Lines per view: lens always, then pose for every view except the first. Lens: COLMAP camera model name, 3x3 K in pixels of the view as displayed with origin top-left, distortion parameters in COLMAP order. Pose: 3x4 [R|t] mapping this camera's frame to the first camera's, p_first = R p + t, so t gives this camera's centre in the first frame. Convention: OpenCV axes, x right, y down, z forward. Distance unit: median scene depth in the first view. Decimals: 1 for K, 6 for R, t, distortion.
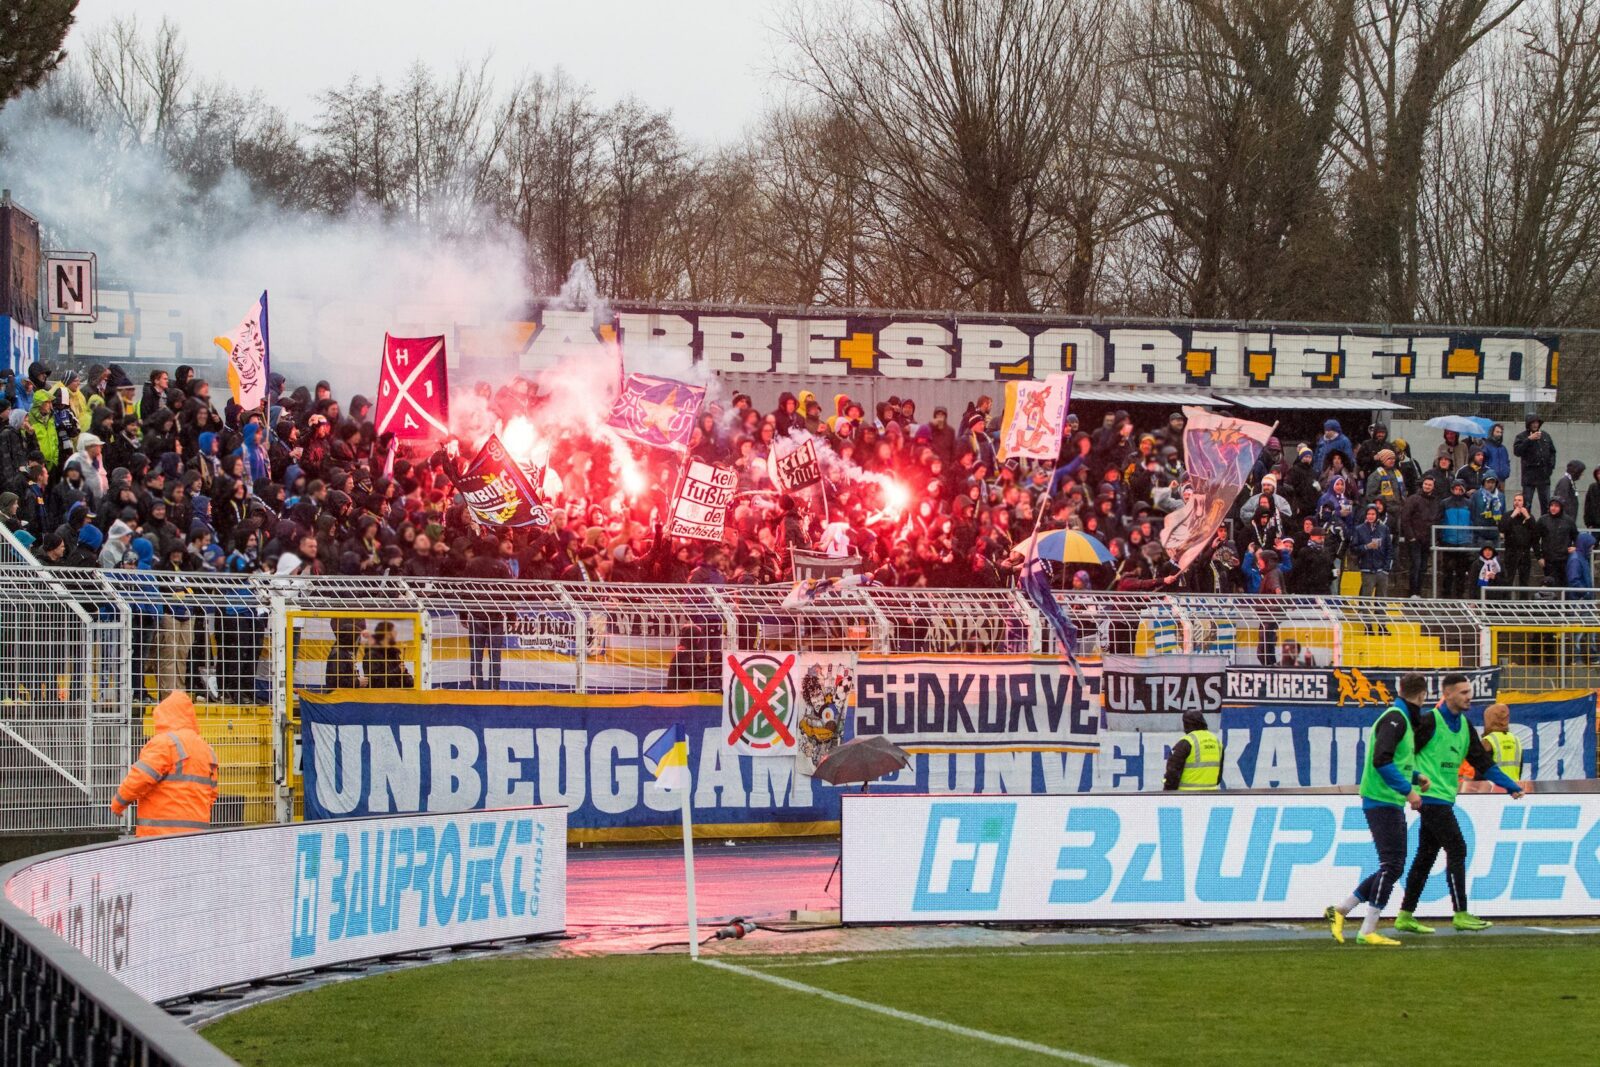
lens RADIAL K [[5233.3, 0, 831.9], [0, 5233.3, 647.1], [0, 0, 1]] dist [-0.165339, 0.000000]
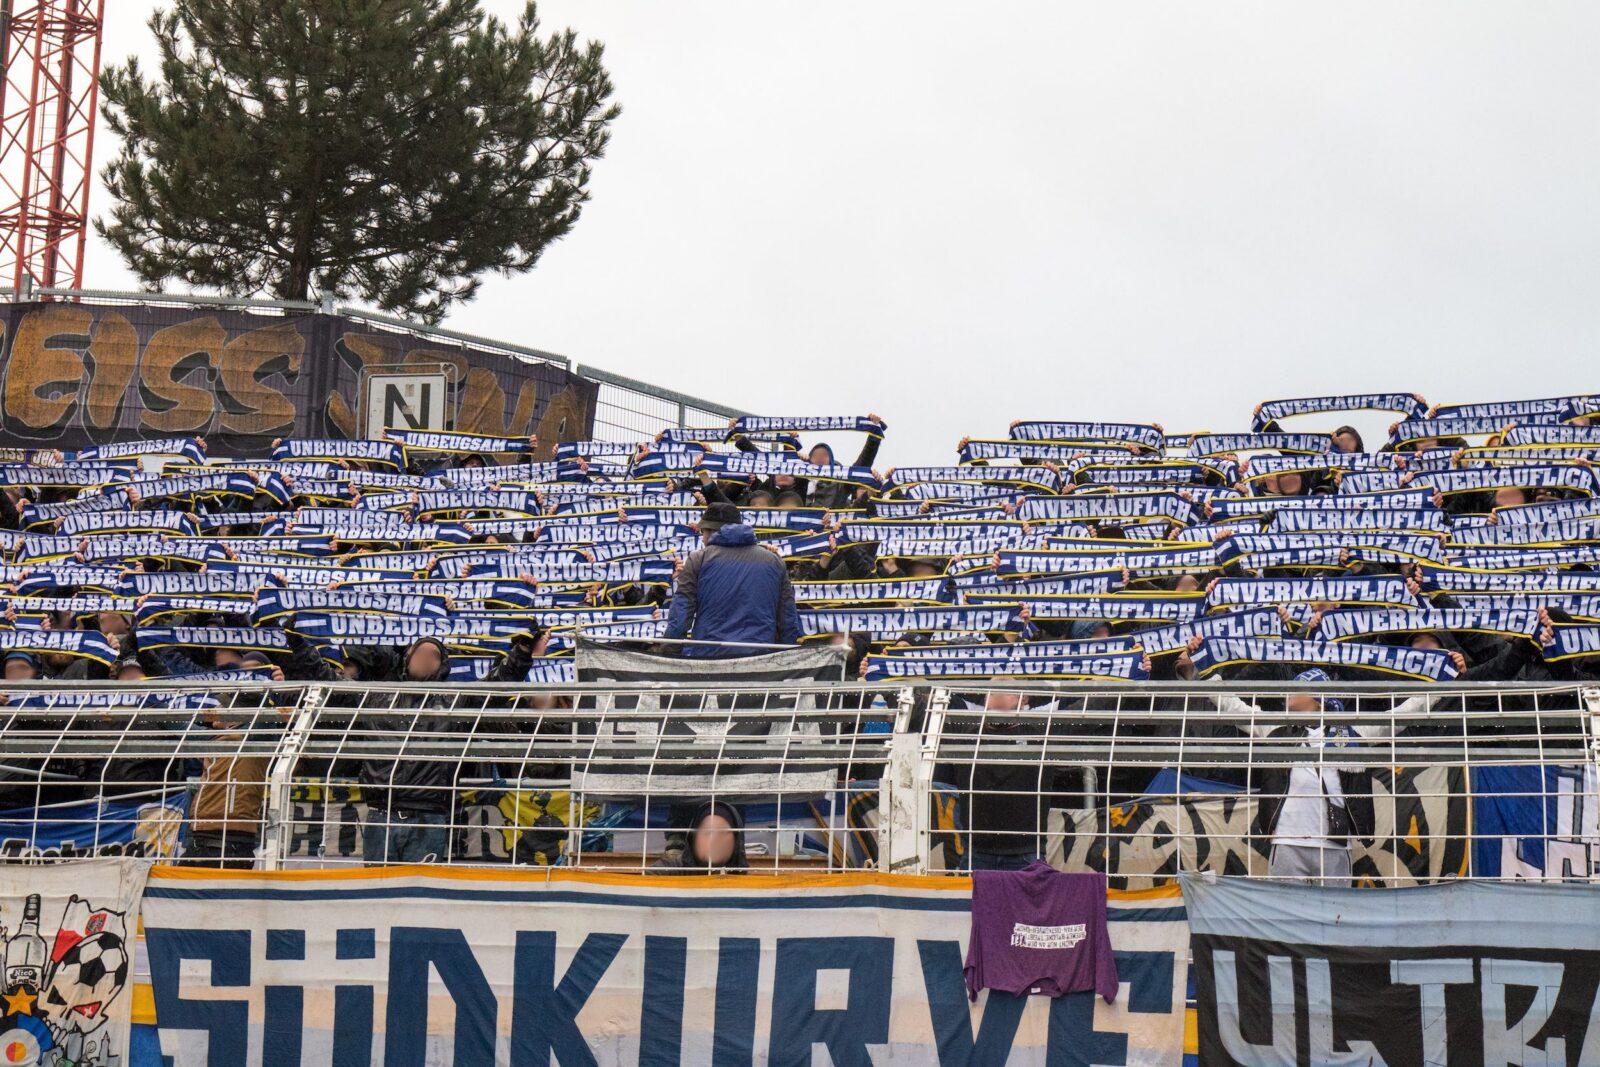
lens RADIAL K [[2418.0, 0, 828.3], [0, 2418.0, 552.3], [0, 0, 1]] dist [0.039773, 0.000000]
pose [[0.619115, -0.132394, -0.774060, 0.148671], [-0.019117, 0.982853, -0.183396, 0.008867], [0.785067, 0.128341, 0.605968, 0.896362]]
